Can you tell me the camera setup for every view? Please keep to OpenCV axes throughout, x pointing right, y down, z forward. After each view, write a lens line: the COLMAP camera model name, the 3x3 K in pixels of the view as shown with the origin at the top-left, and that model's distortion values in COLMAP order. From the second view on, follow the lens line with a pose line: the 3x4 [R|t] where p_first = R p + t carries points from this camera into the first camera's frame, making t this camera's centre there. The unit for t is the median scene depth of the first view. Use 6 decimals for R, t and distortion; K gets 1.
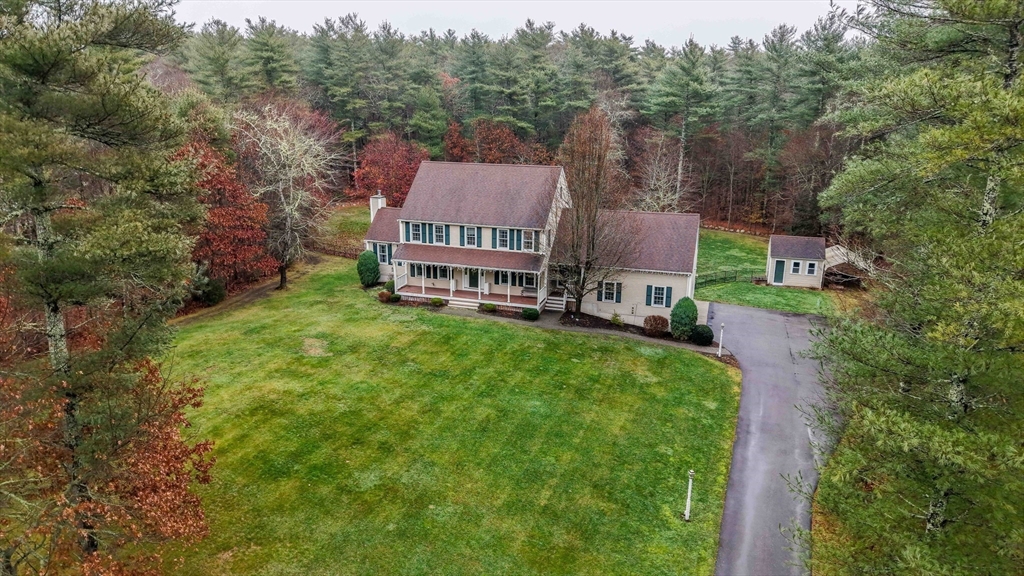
lens RADIAL K [[690.8, 0, 513.6], [0, 690.8, 278.5], [0, 0, 1]] dist [0.008993, -0.018284]
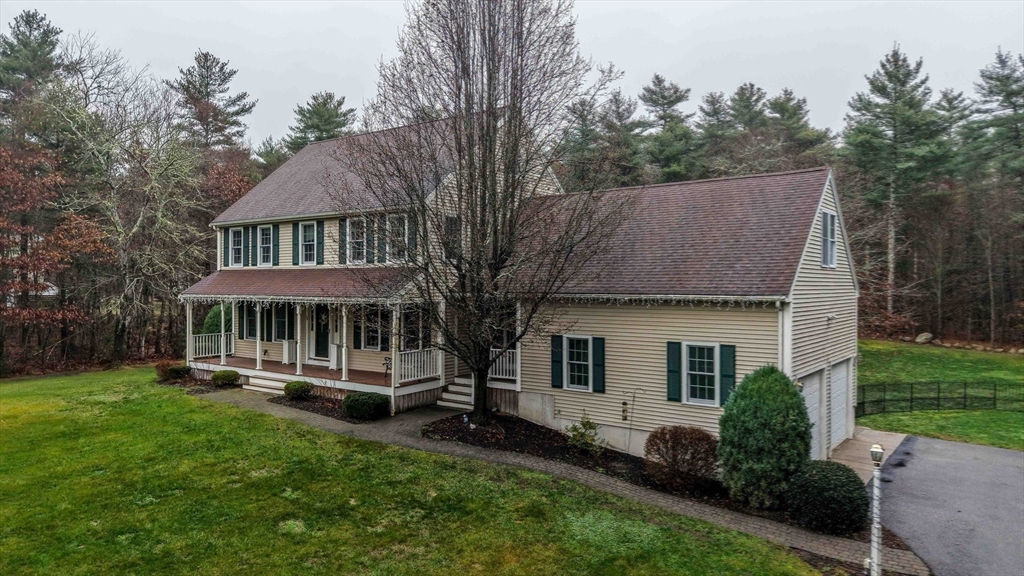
lens RADIAL K [[690.8, 0, 506.1], [0, 690.8, 285.5], [0, 0, 1]] dist [0.008993, -0.018284]
pose [[0.942426, -0.008795, -0.334298, 0.232532], [-0.074012, 0.969378, -0.234154, 0.070687], [0.326121, 0.245415, 0.912917, 0.633449]]
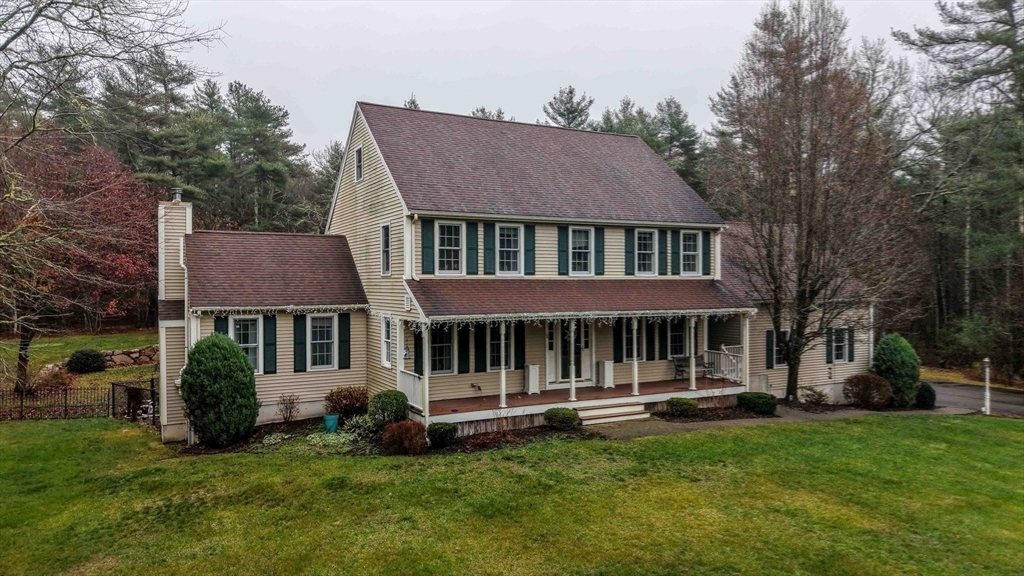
lens RADIAL K [[690.8, 0, 504.3], [0, 690.8, 289.8], [0, 0, 1]] dist [0.008993, -0.018284]
pose [[0.723018, -0.019720, 0.690548, -0.397347], [0.192537, 0.965738, -0.174011, 0.026856], [-0.663457, 0.258769, 0.702043, 0.763528]]
